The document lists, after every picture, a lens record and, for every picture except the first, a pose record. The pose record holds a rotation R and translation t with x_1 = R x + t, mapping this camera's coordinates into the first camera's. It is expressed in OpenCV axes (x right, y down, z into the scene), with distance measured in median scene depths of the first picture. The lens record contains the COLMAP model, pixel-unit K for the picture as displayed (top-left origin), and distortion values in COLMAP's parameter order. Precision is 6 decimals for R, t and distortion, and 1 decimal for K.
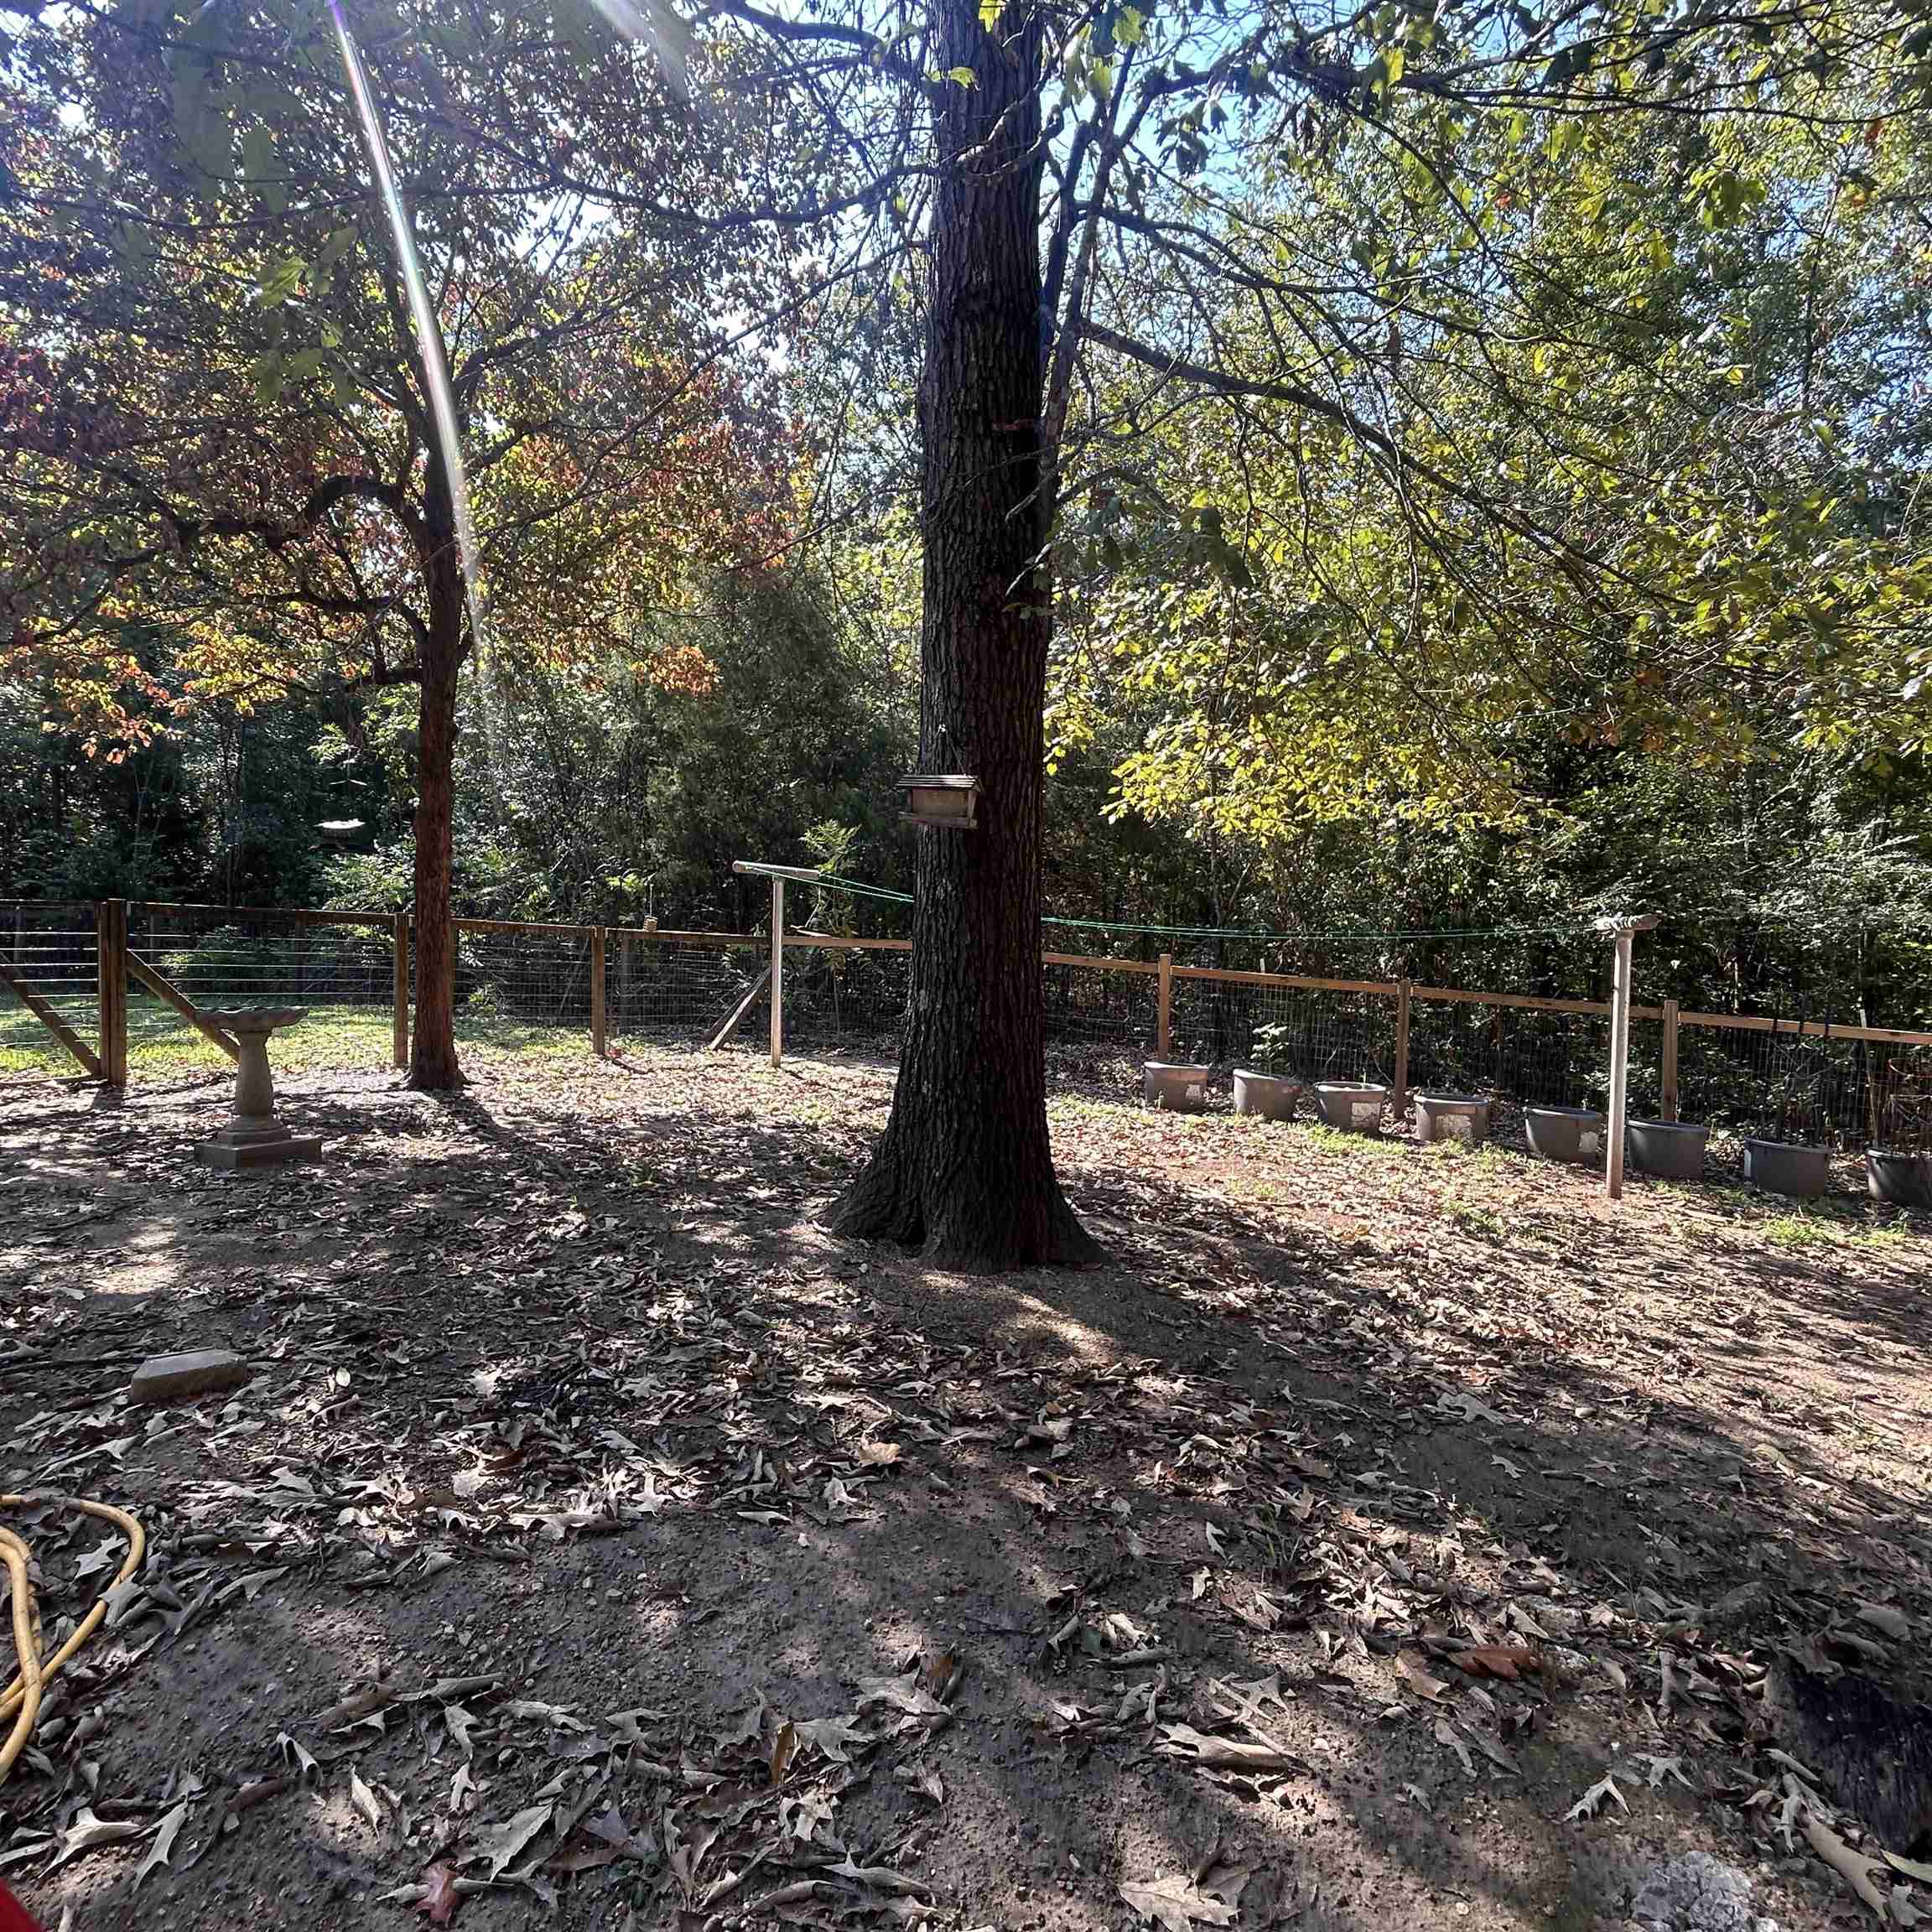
lens RADIAL K [[1120.6, 0, 962.0], [0, 1120.6, 969.8], [0, 0, 1]] dist [-0.013430, 0.010733]
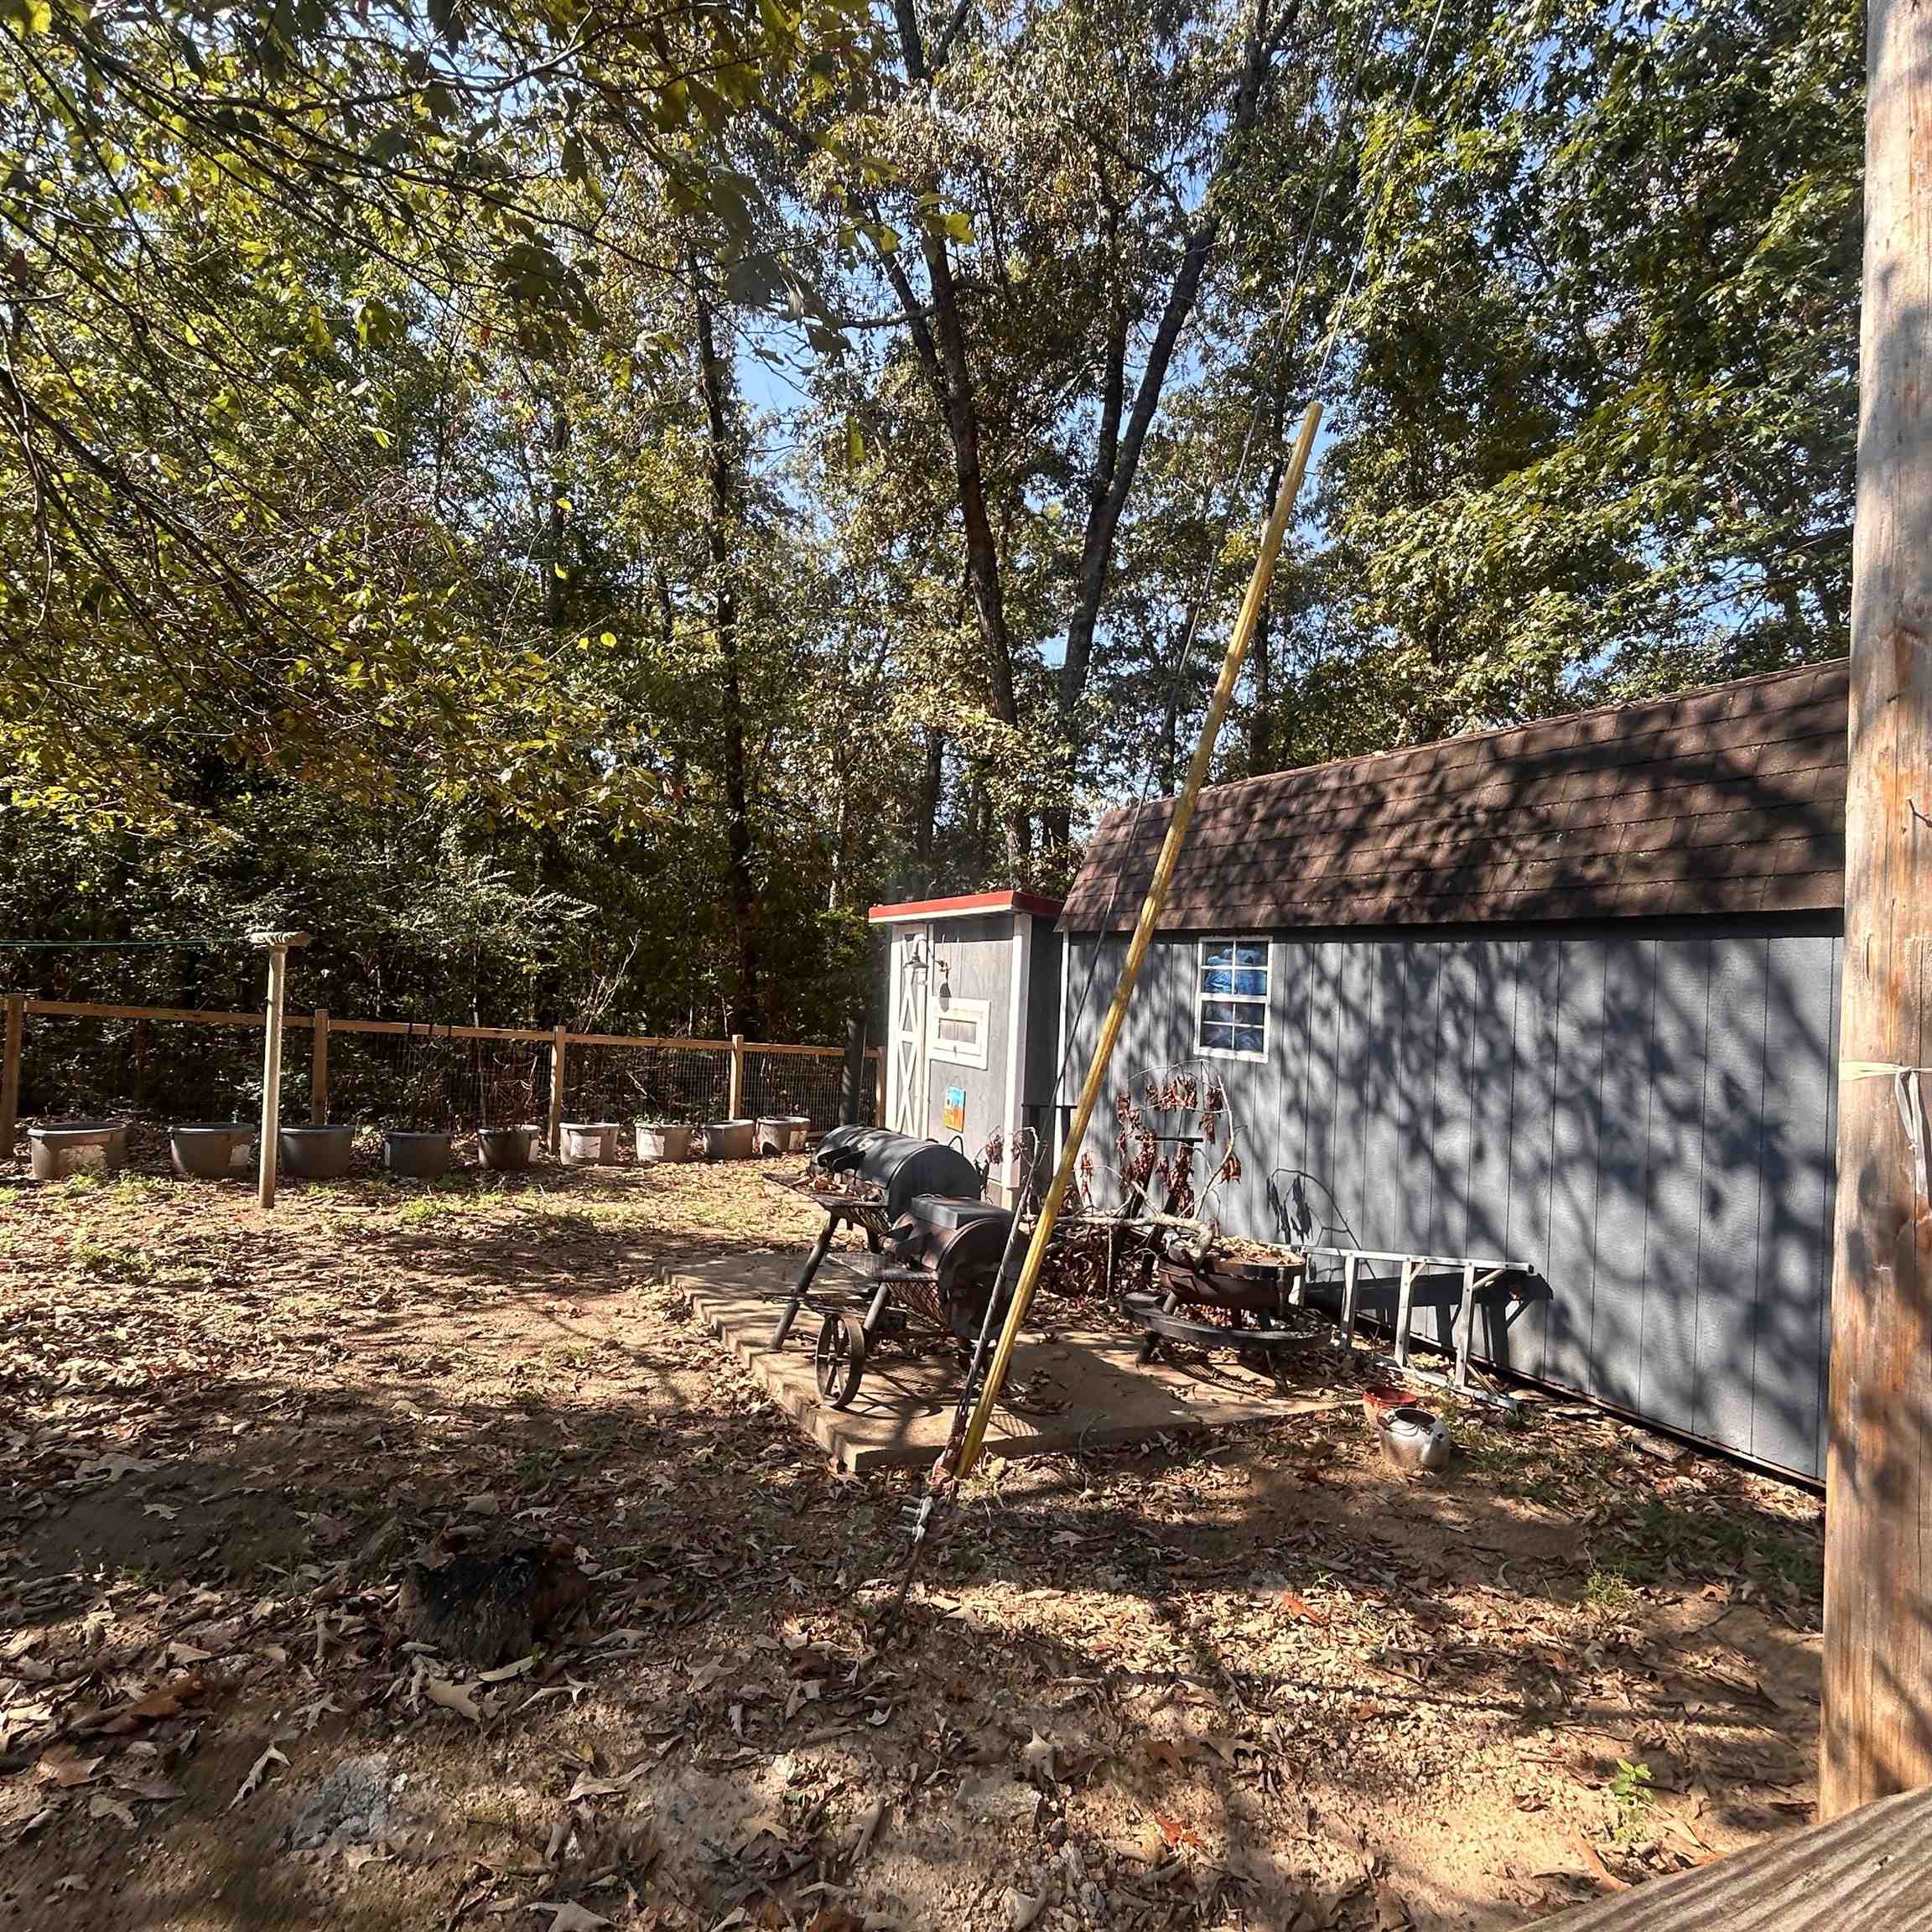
lens RADIAL K [[1120.6, 0, 962.0], [0, 1120.6, 969.8], [0, 0, 1]] dist [-0.013430, 0.010733]
pose [[0.464412, 0.004836, 0.885606, -0.036237], [-0.006532, 0.999977, -0.002036, -0.021575], [-0.885595, -0.004839, 0.464433, -0.049402]]
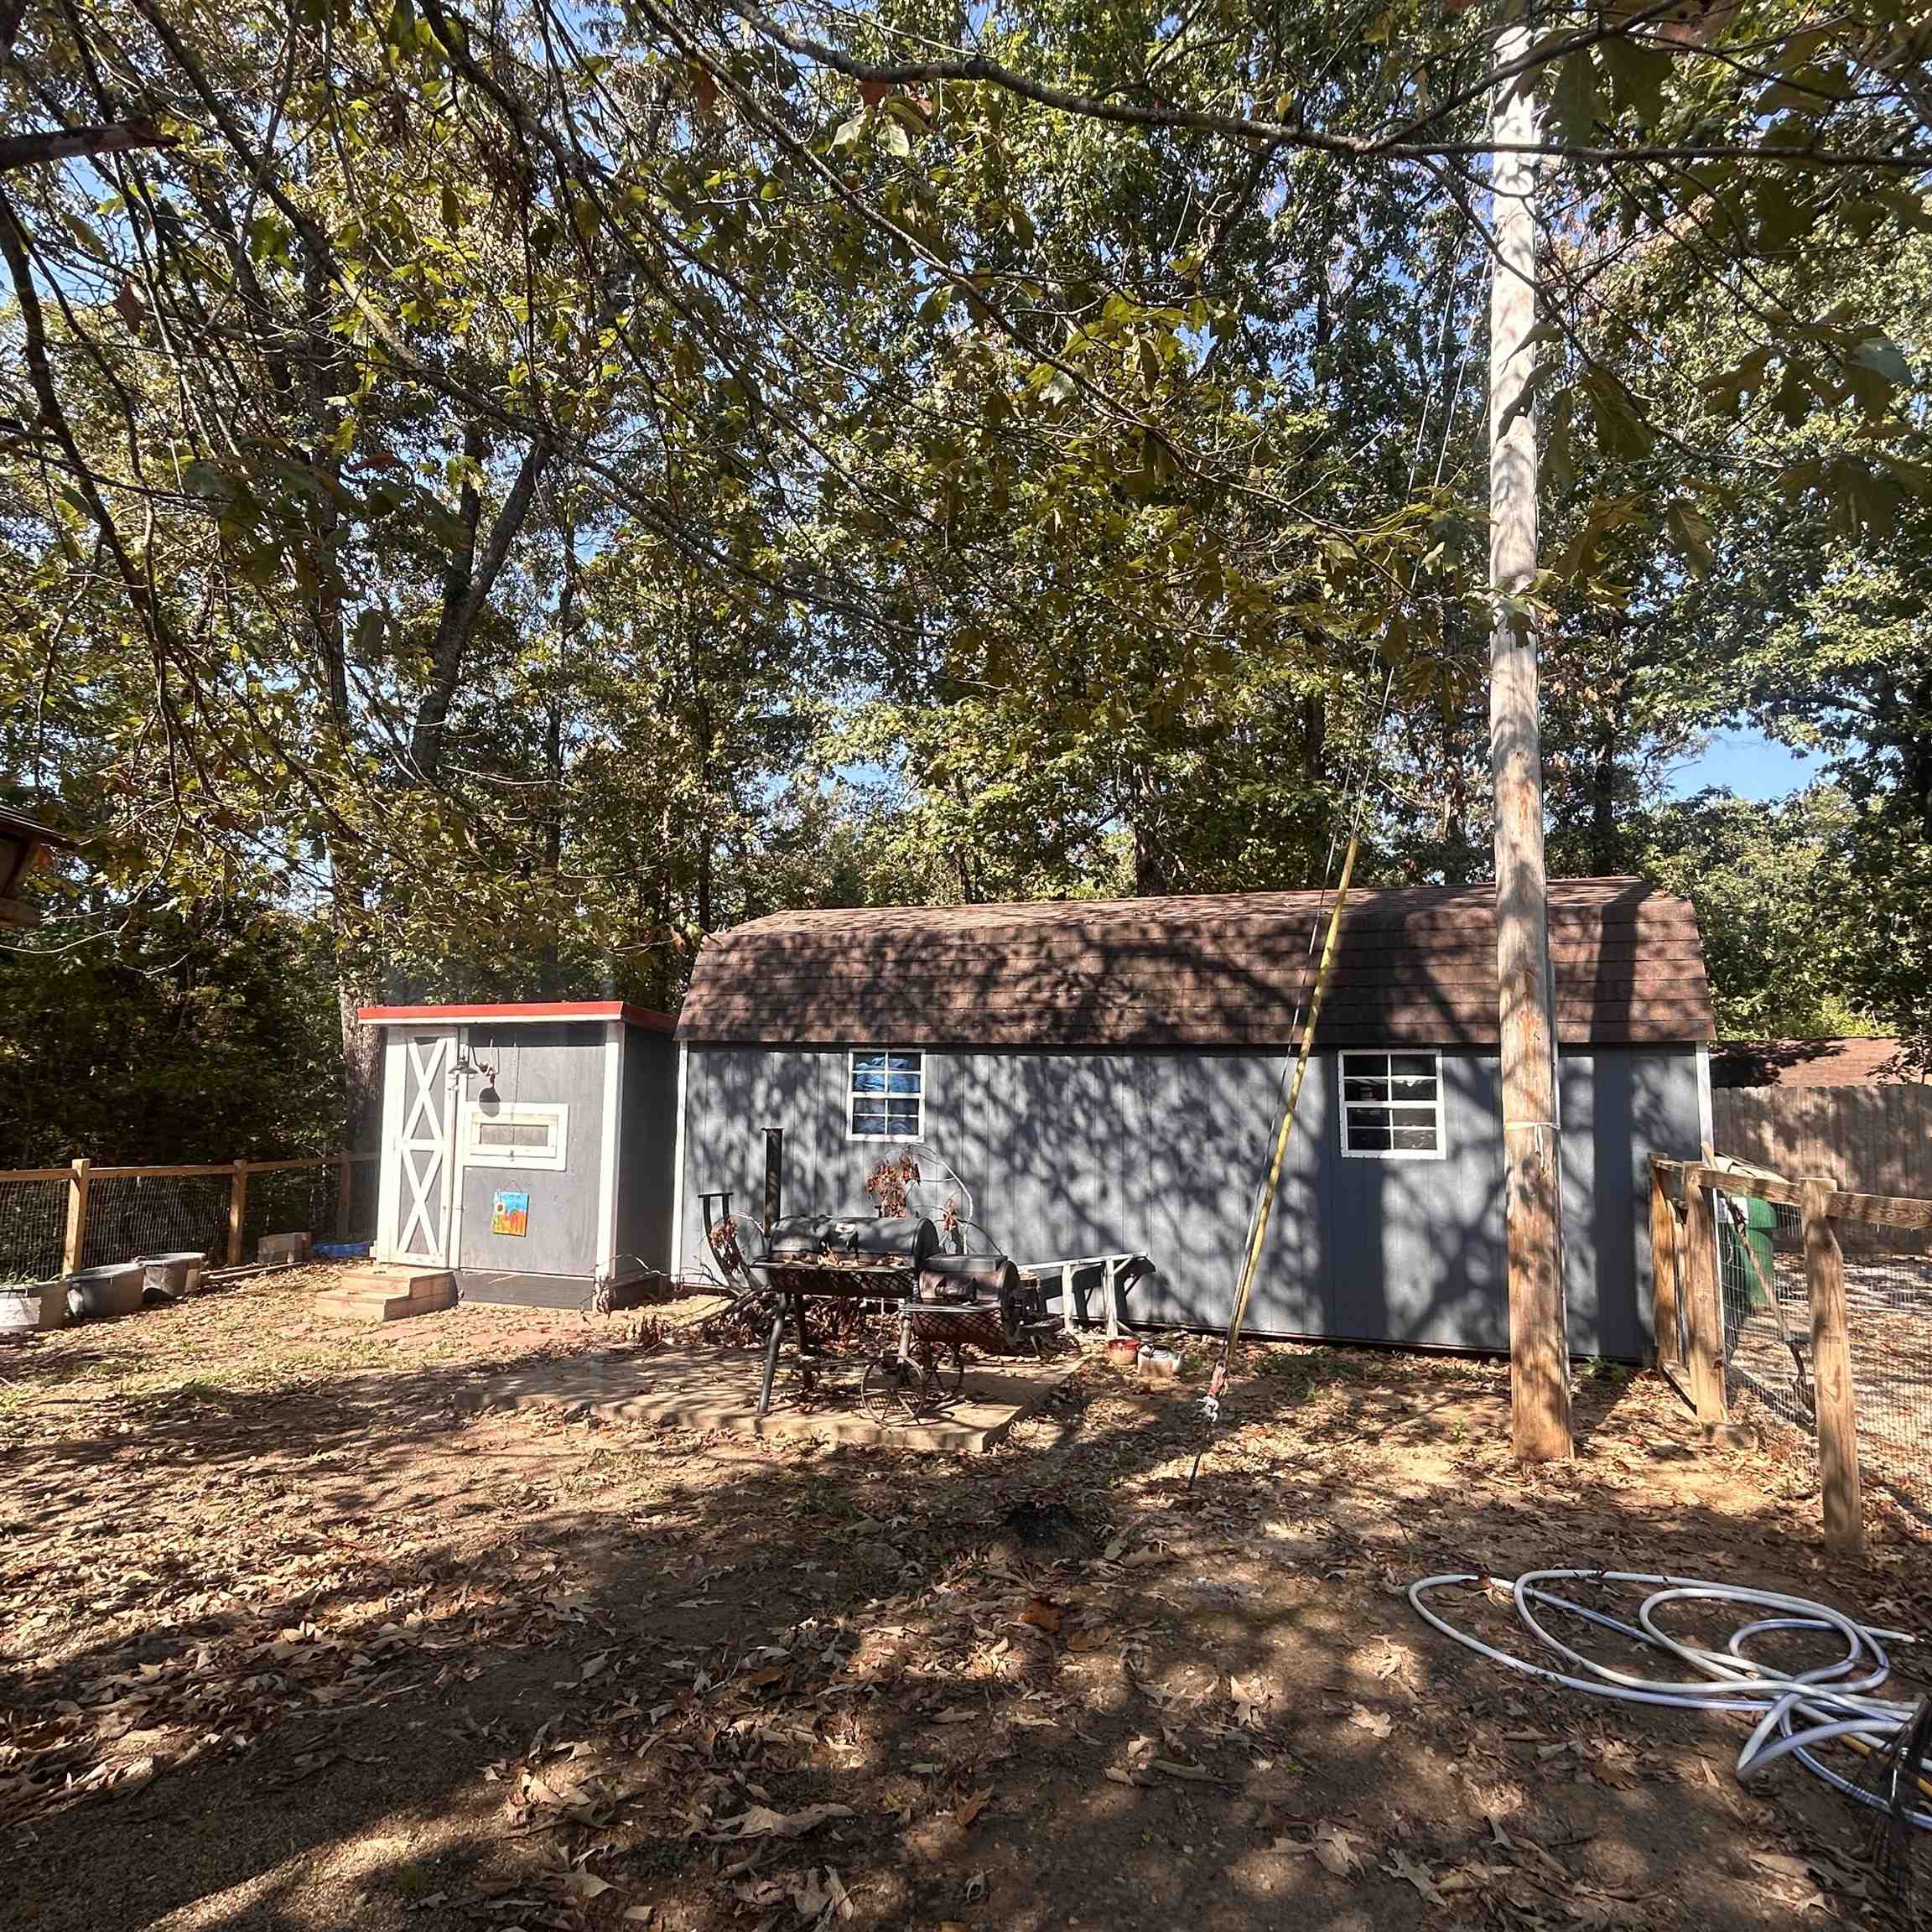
lens RADIAL K [[1133.1, 0, 964.9], [0, 1133.1, 1019.2], [0, 0, 1]] dist [-0.002379, 0.013431]
pose [[-0.291315, 0.026898, 0.956249, -0.421181], [0.001521, 0.999616, -0.027655, -0.064829], [-0.956626, -0.006602, -0.291244, 0.660804]]
